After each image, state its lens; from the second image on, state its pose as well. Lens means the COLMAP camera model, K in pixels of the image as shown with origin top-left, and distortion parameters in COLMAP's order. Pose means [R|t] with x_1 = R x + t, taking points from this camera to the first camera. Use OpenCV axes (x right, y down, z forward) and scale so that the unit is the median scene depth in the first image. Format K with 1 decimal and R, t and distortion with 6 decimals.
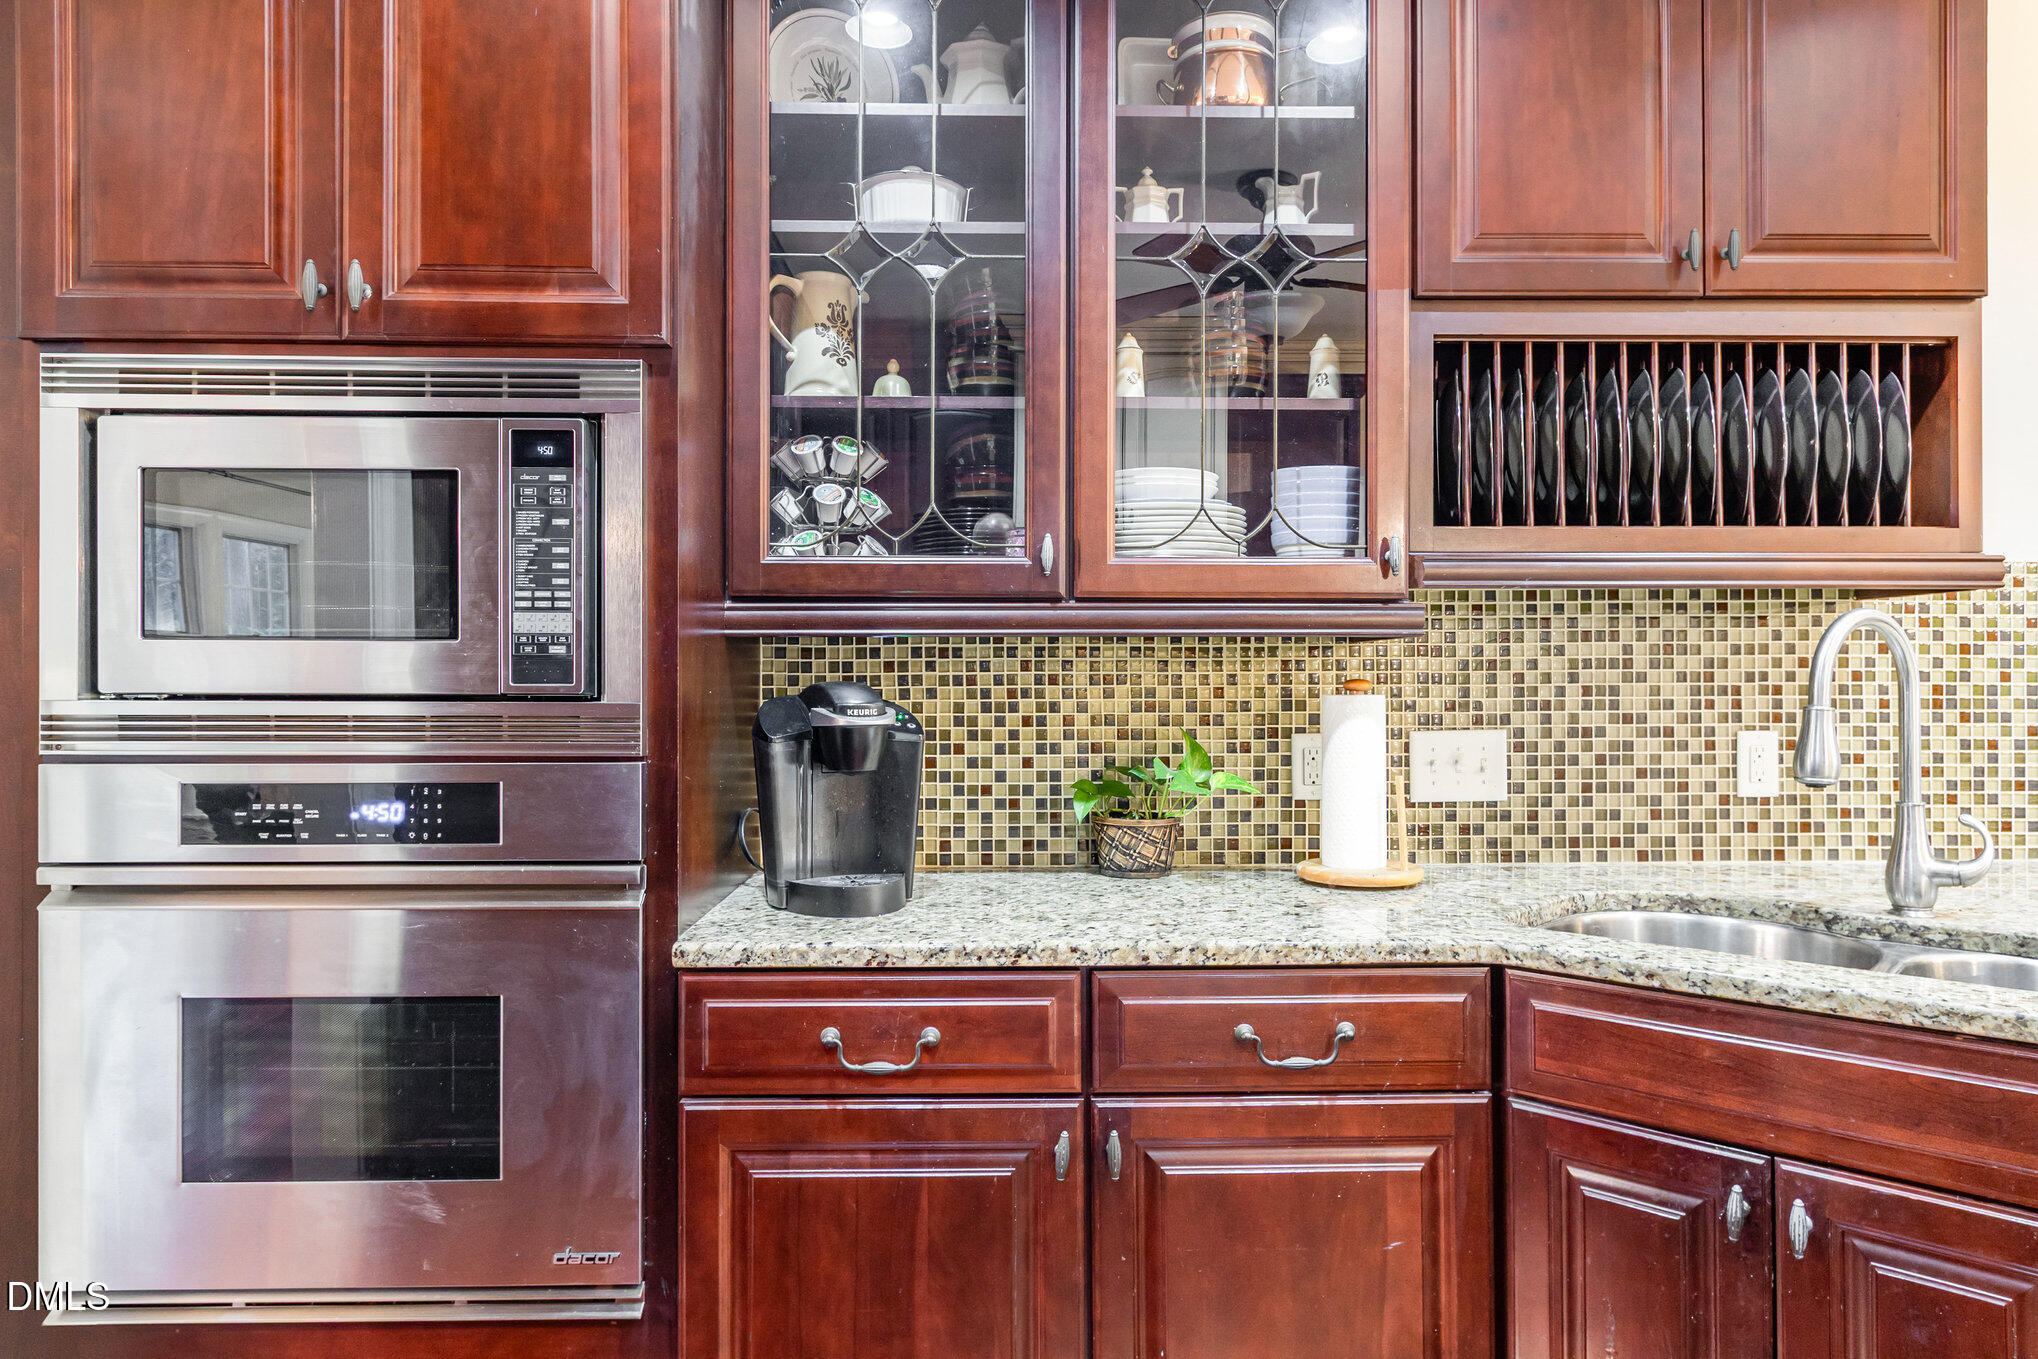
lens RADIAL K [[1208.8, 0, 1024.6], [0, 1208.8, 700.0], [0, 0, 1]] dist [-0.003470, -0.000163]
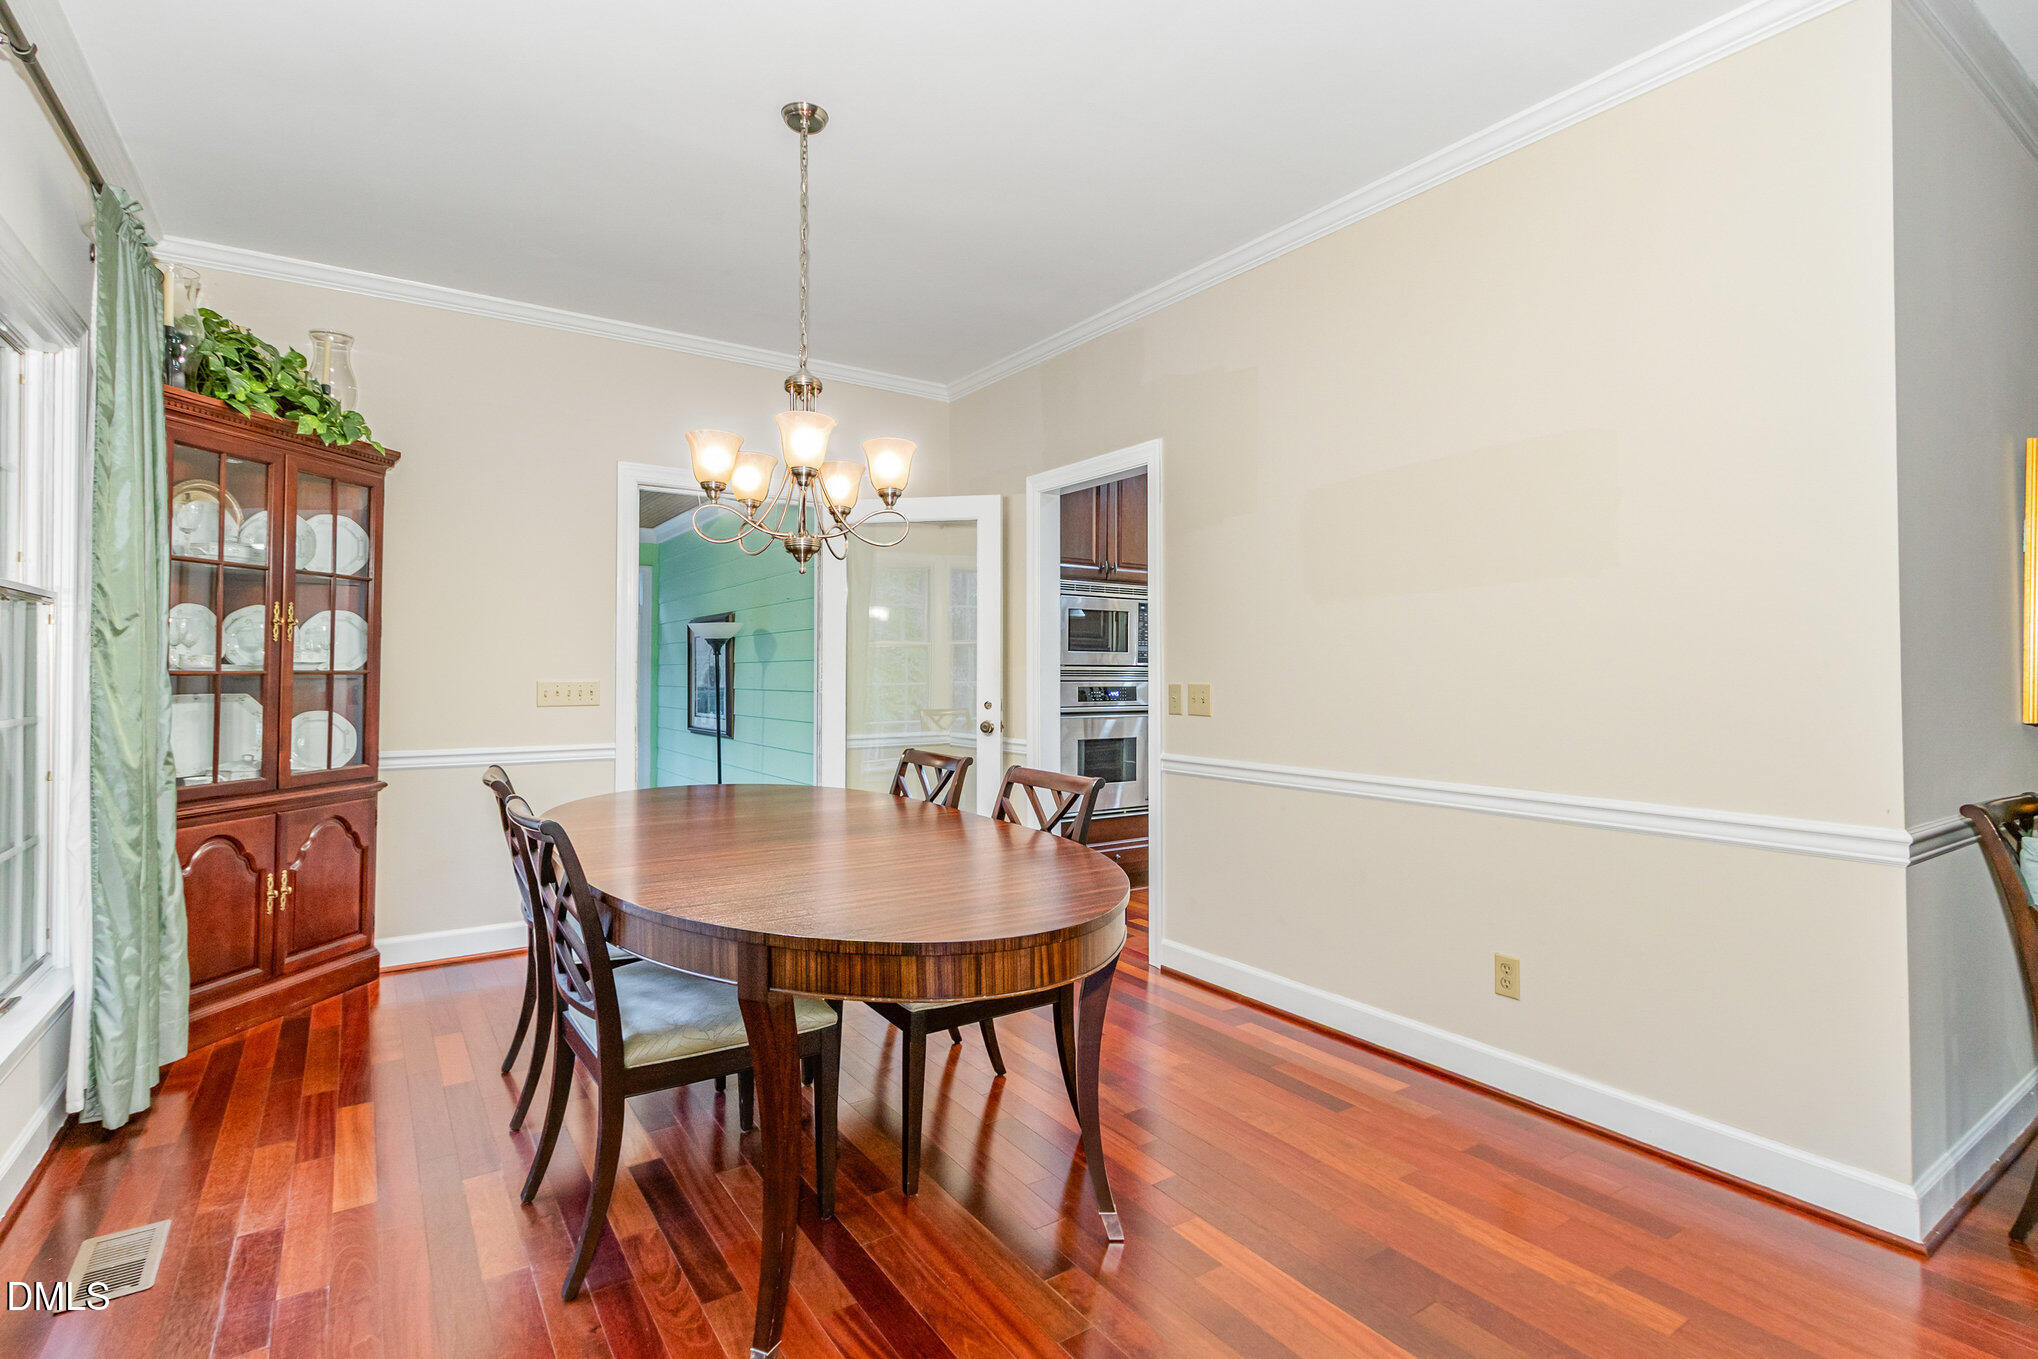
lens RADIAL K [[958.2, 0, 1026.6], [0, 958.2, 659.8], [0, 0, 1]] dist [0.003298, -0.000943]
pose [[0.838394, 0.010626, 0.544960, -2.572792], [0.004440, 0.999644, -0.026323, 0.060911], [-0.545046, 0.024488, 0.838048, -1.584429]]
